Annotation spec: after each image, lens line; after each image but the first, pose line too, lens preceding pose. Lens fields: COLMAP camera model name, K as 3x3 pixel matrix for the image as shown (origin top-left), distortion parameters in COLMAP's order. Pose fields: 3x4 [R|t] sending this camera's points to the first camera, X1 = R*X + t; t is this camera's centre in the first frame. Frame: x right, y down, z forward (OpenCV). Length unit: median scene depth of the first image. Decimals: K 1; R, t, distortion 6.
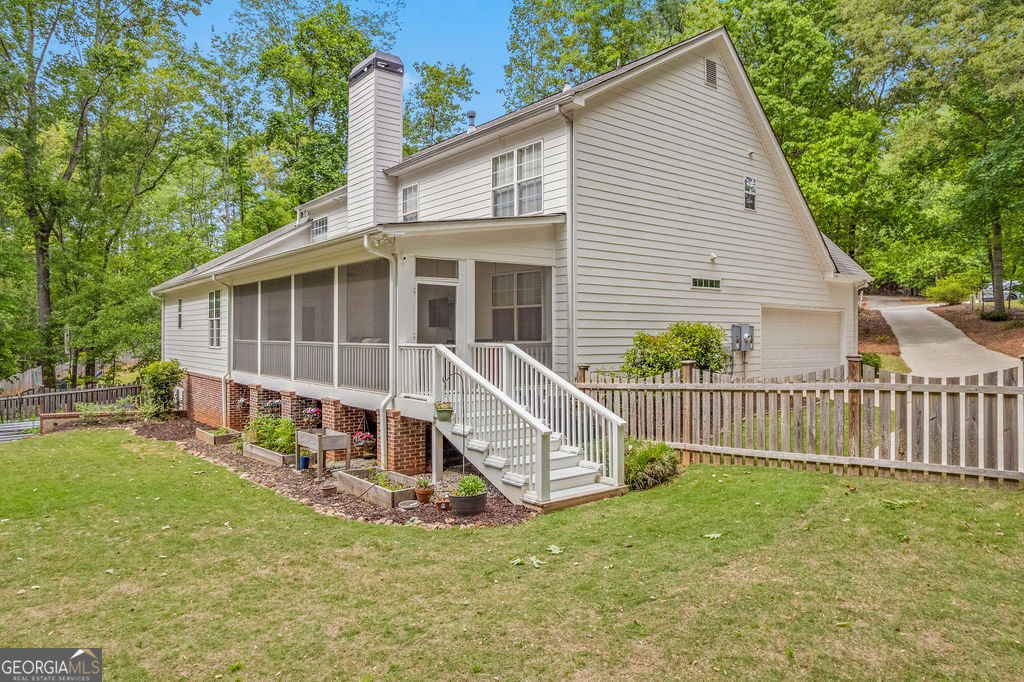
lens RADIAL K [[659.5, 0, 512.0], [0, 659.5, 341.0], [0, 0, 1]] dist [-0.071130, 0.066137]
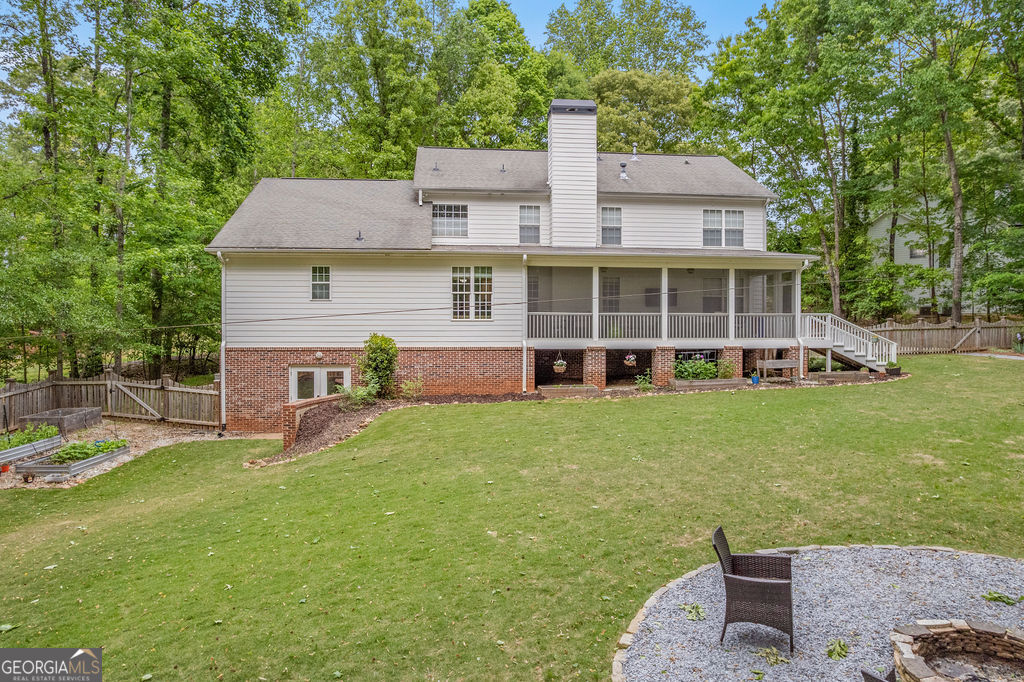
lens RADIAL K [[659.5, 0, 512.0], [0, 659.5, 341.0], [0, 0, 1]] dist [-0.071130, 0.066137]
pose [[0.537152, -0.019708, 0.843255, -1.796645], [0.010455, 0.999806, 0.016707, 0.036680], [-0.843421, -0.000158, 0.537253, 0.504438]]
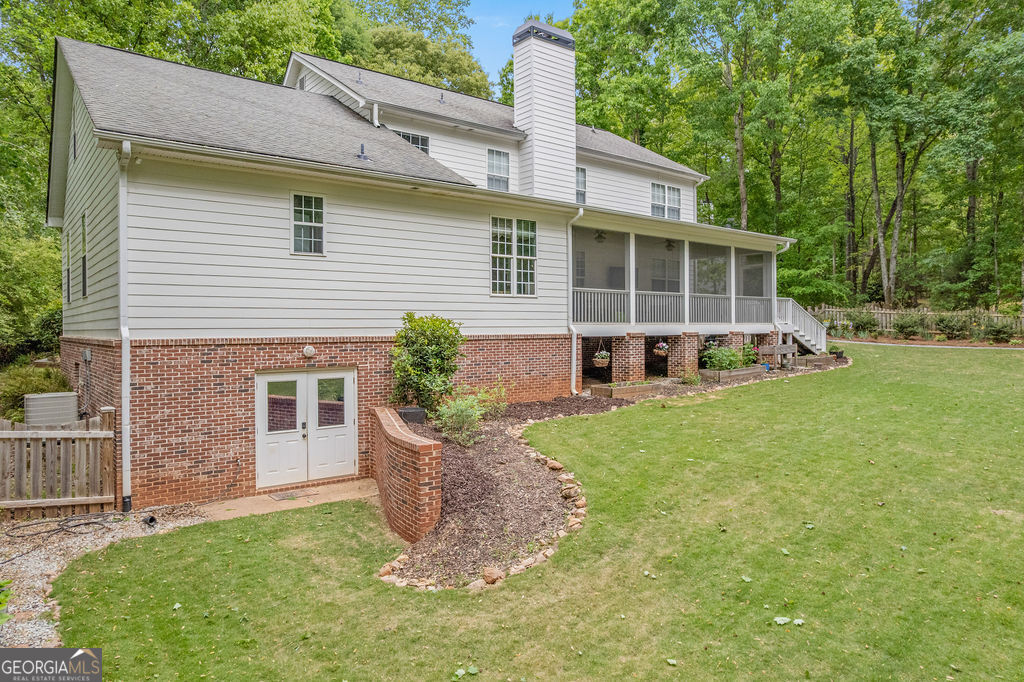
lens RADIAL K [[659.5, 0, 512.0], [0, 659.5, 341.0], [0, 0, 1]] dist [-0.071130, 0.066137]
pose [[-0.005947, -0.026116, 0.999641, -1.632013], [0.014437, 0.999552, 0.026200, 0.056498], [-0.999878, 0.014588, -0.005567, 1.369190]]
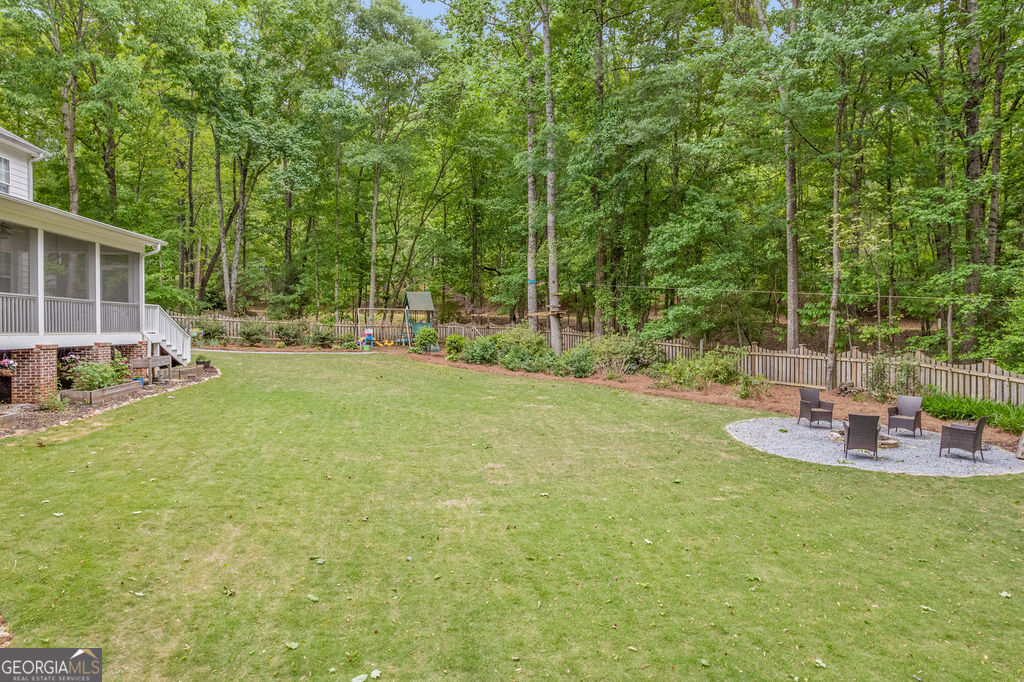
lens RADIAL K [[659.5, 0, 512.0], [0, 659.5, 341.0], [0, 0, 1]] dist [-0.071130, 0.066137]
pose [[-0.826142, -0.013258, 0.563306, -1.522099], [0.002265, 0.999637, 0.026850, 0.046866], [-0.563457, 0.023458, -0.825812, 1.436708]]
